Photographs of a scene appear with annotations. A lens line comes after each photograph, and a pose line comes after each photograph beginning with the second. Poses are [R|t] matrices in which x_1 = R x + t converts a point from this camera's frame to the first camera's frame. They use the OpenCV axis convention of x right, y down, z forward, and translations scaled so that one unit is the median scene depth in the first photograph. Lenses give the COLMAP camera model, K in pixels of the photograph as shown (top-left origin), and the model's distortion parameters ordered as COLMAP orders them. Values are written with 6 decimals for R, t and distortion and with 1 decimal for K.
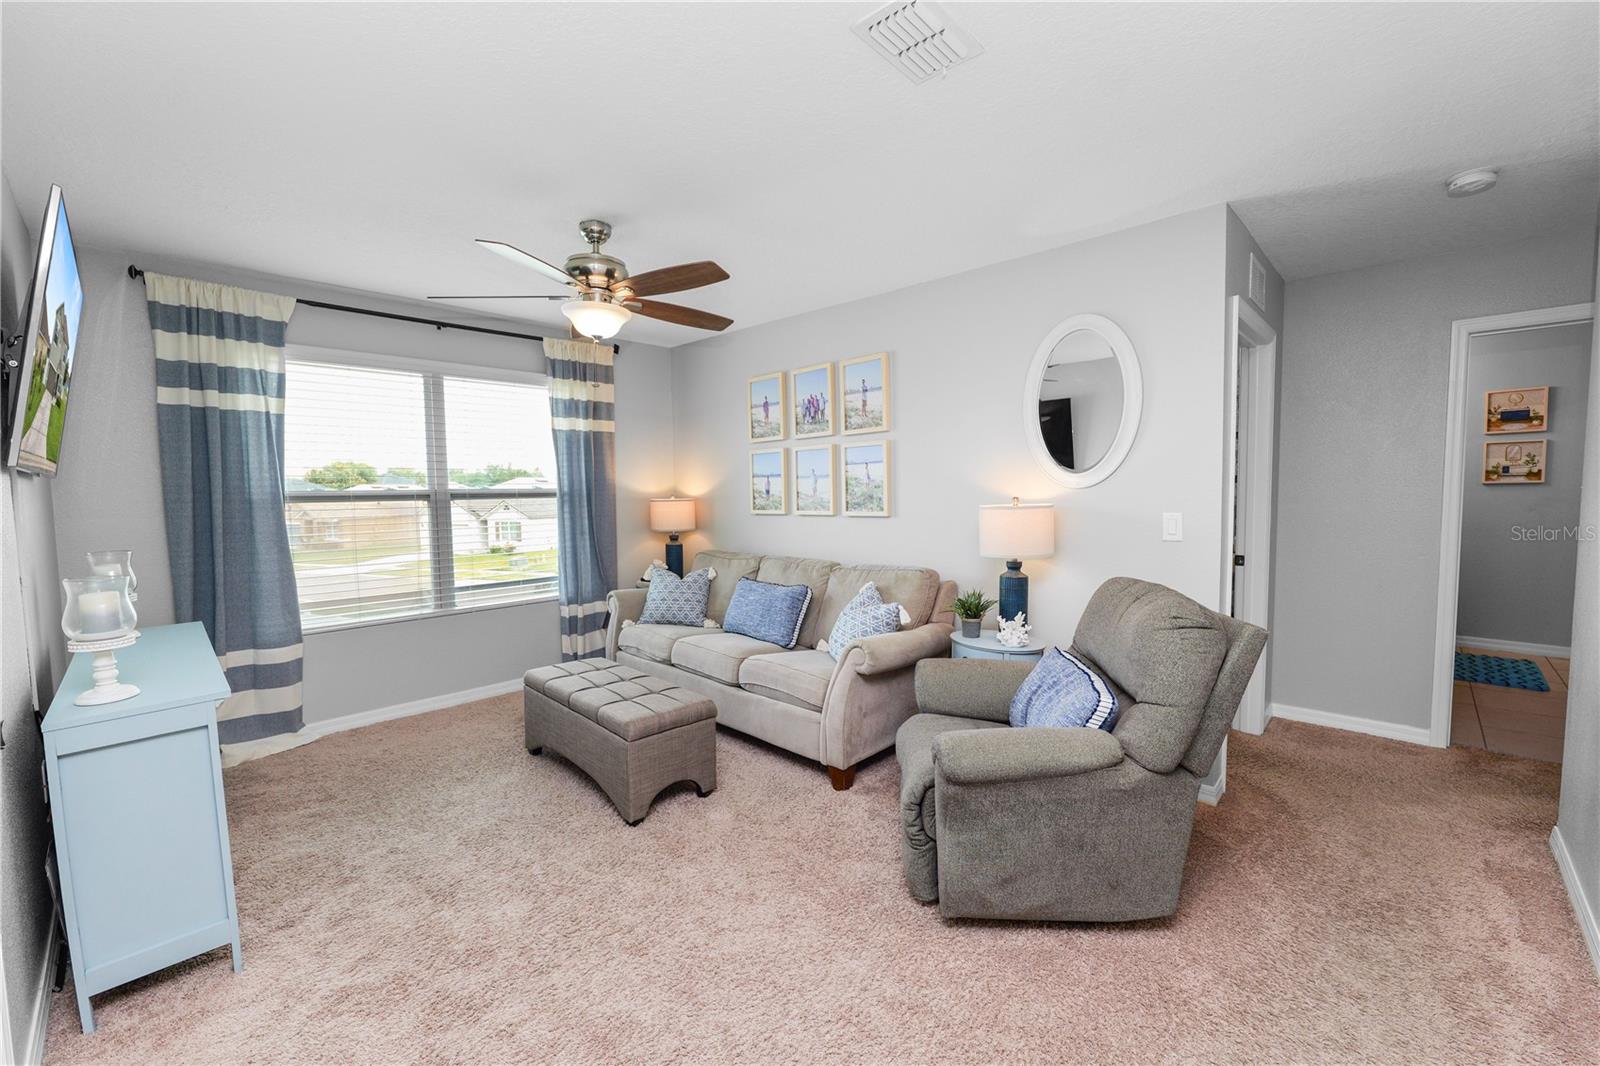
lens RADIAL K [[649.7, 0, 791.9], [0, 649.7, 527.9], [0, 0, 1]] dist [-0.007328, 0.000894]
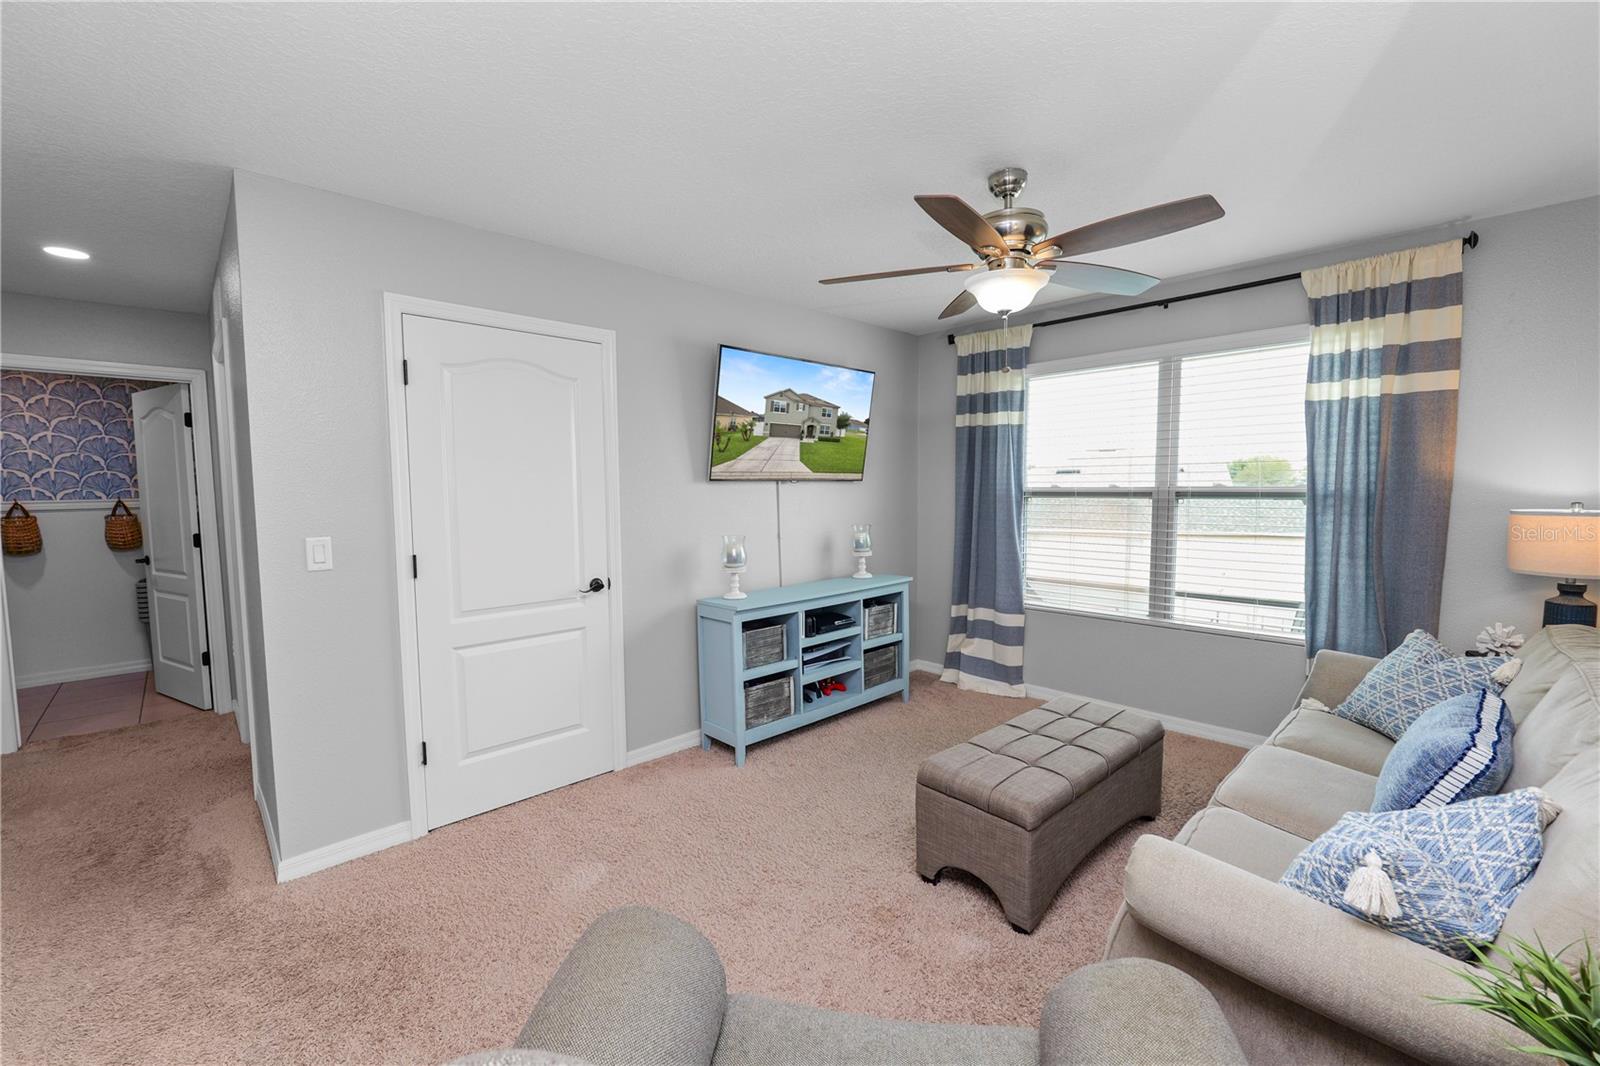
lens RADIAL K [[649.7, 0, 798.0], [0, 649.7, 535.1], [0, 0, 1]] dist [-0.007328, 0.000894]
pose [[-0.024886, 0.089283, -0.995695, 0.441663], [-0.050559, 0.994617, 0.090450, -0.057404], [0.998411, 0.052592, -0.020238, 0.605393]]
